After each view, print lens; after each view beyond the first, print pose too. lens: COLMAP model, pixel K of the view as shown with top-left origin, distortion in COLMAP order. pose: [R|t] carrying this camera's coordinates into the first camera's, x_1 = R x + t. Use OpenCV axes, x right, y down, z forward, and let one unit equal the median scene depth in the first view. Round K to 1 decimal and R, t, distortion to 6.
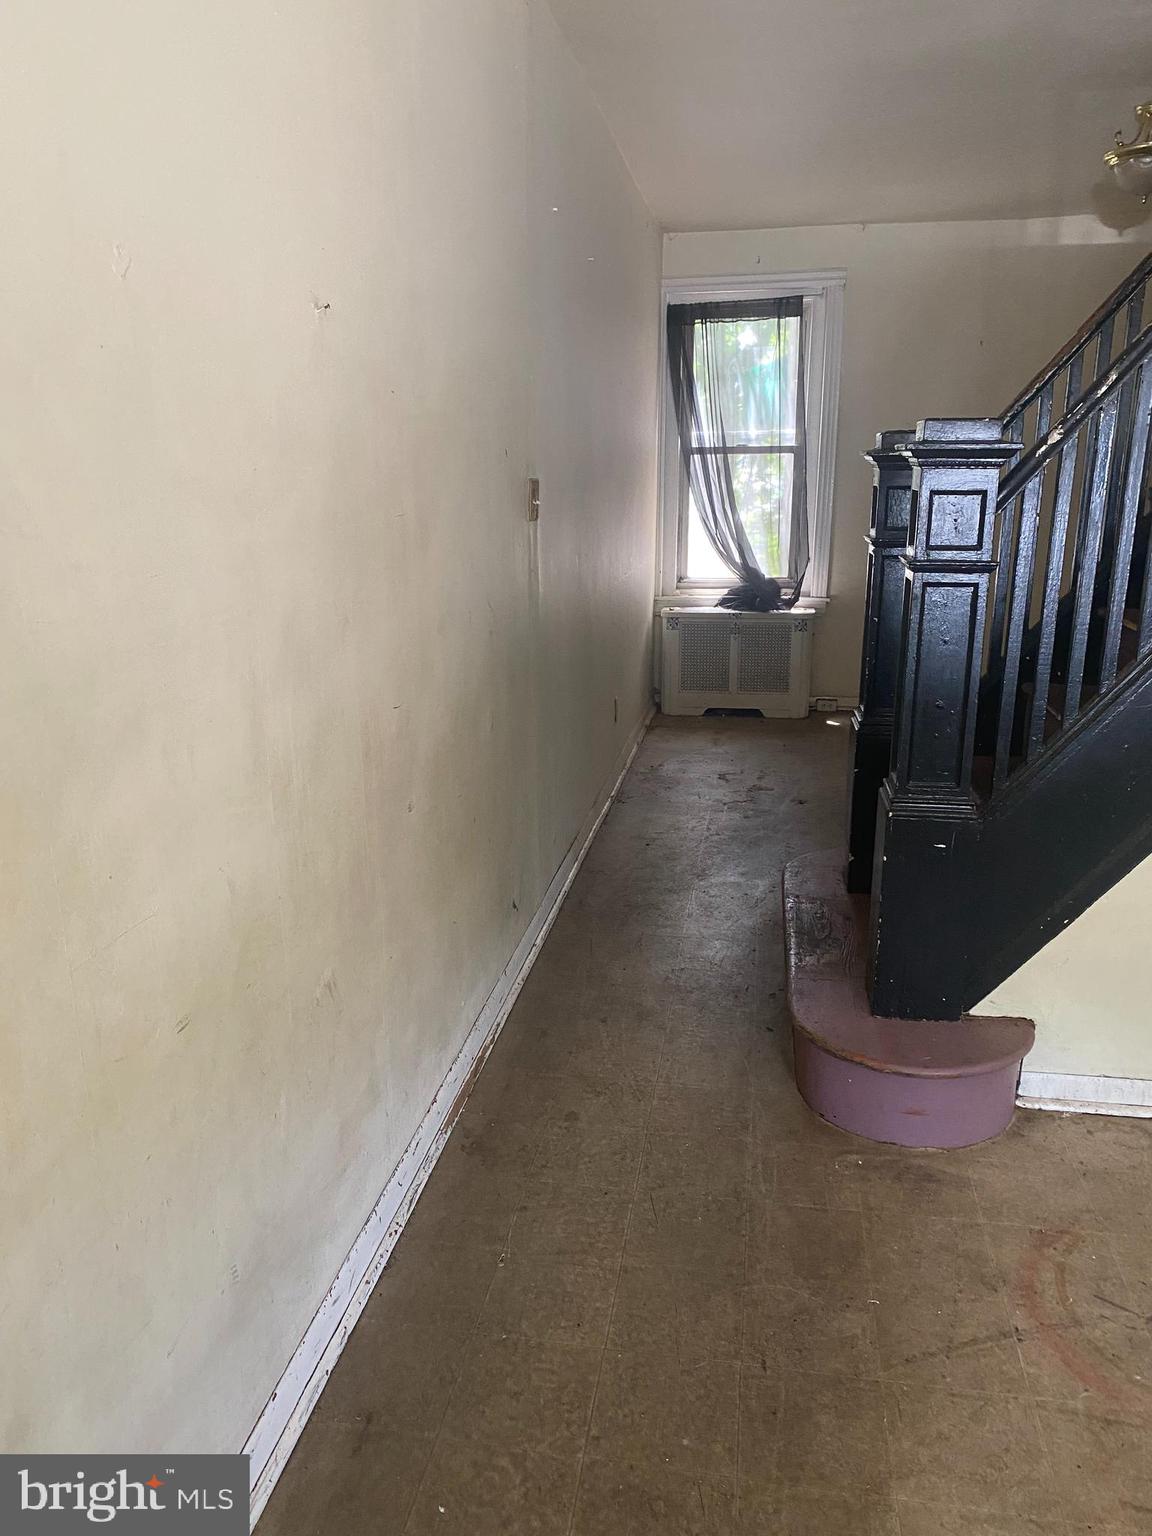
lens RADIAL K [[1145.2, 0, 574.4], [0, 1145.2, 775.1], [0, 0, 1]] dist [0.089270, -0.120235]
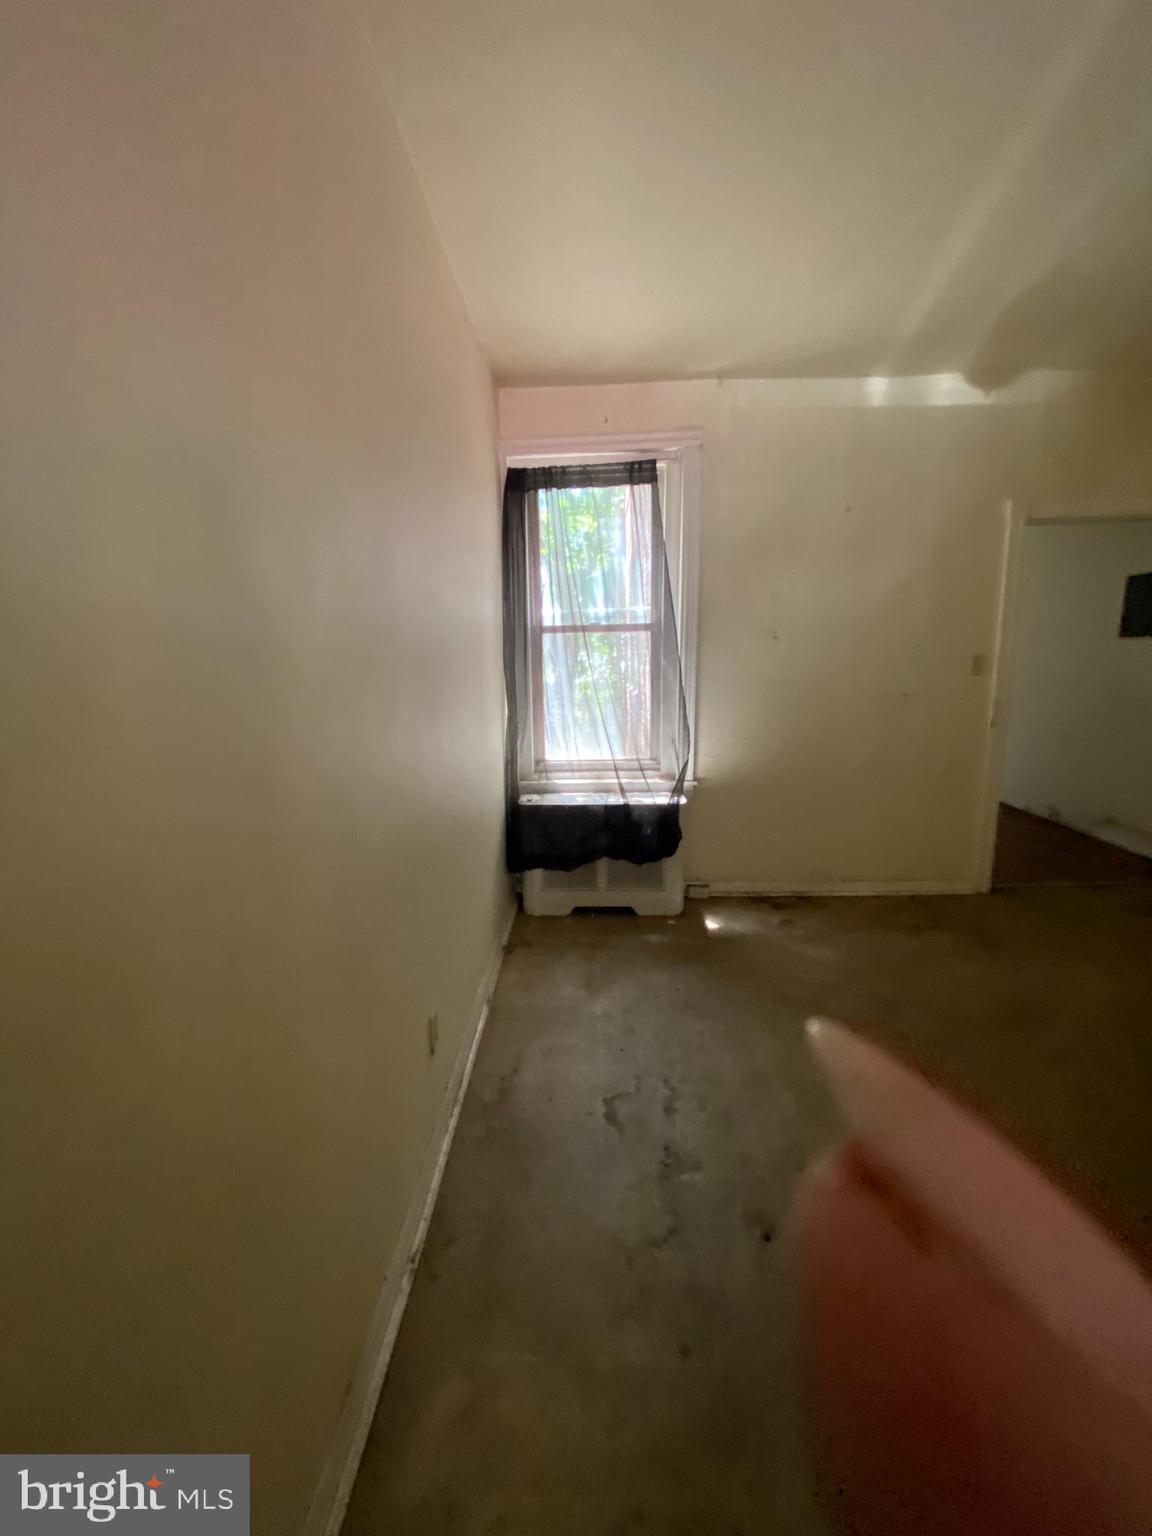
lens RADIAL K [[607.4, 0, 577.2], [0, 607.4, 754.0], [0, 0, 1]] dist [0.021778, -0.000065]
pose [[0.989038, -0.039390, 0.142312, 0.056585], [0.052038, 0.994912, -0.086271, -0.138186], [-0.138189, 0.092731, 0.986055, 0.527430]]
